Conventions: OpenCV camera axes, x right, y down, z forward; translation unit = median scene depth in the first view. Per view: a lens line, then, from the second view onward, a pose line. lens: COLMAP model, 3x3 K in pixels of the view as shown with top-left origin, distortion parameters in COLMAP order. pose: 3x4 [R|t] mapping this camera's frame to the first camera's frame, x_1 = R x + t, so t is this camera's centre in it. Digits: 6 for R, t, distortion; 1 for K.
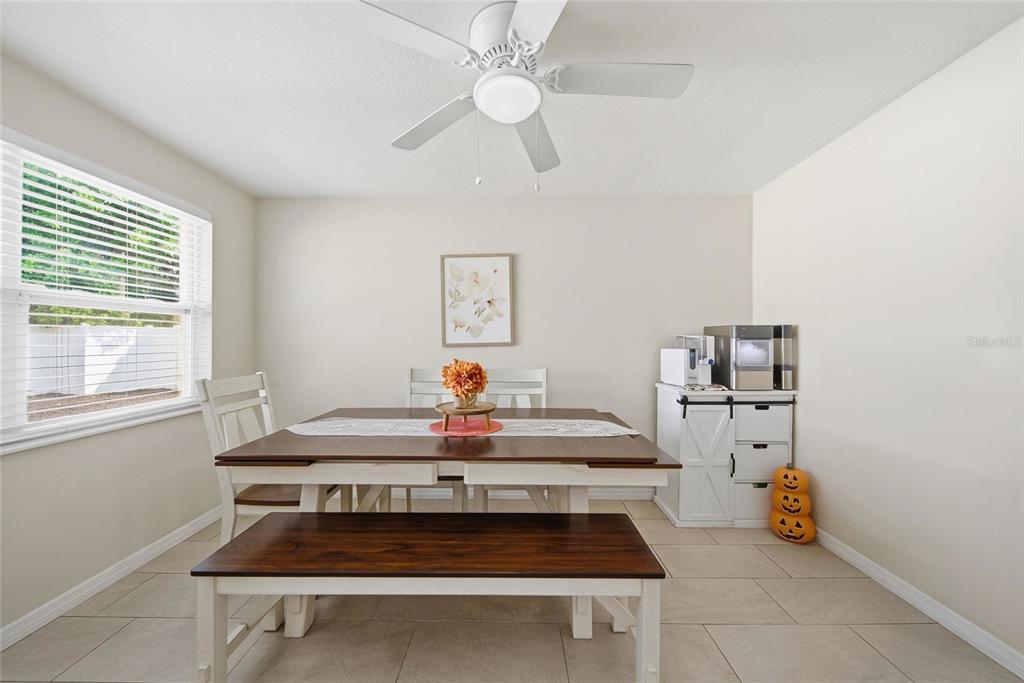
lens RADIAL K [[368.4, 0, 514.7], [0, 368.4, 342.0], [0, 0, 1]] dist [-0.001511, -0.000346]
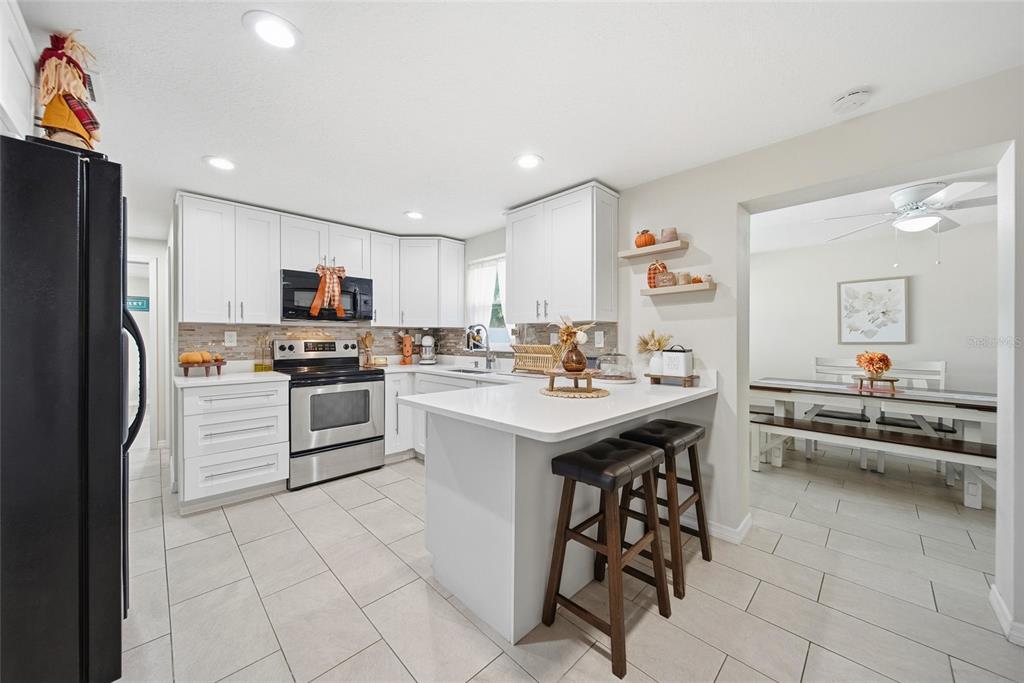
lens RADIAL K [[368.4, 0, 505.5], [0, 368.4, 340.7], [0, 0, 1]] dist [-0.001511, -0.000346]
pose [[0.699642, 0.009453, -0.714431, -0.074833], [-0.004764, 0.999952, 0.008565, -0.007256], [0.714478, -0.002589, 0.699653, -1.002424]]
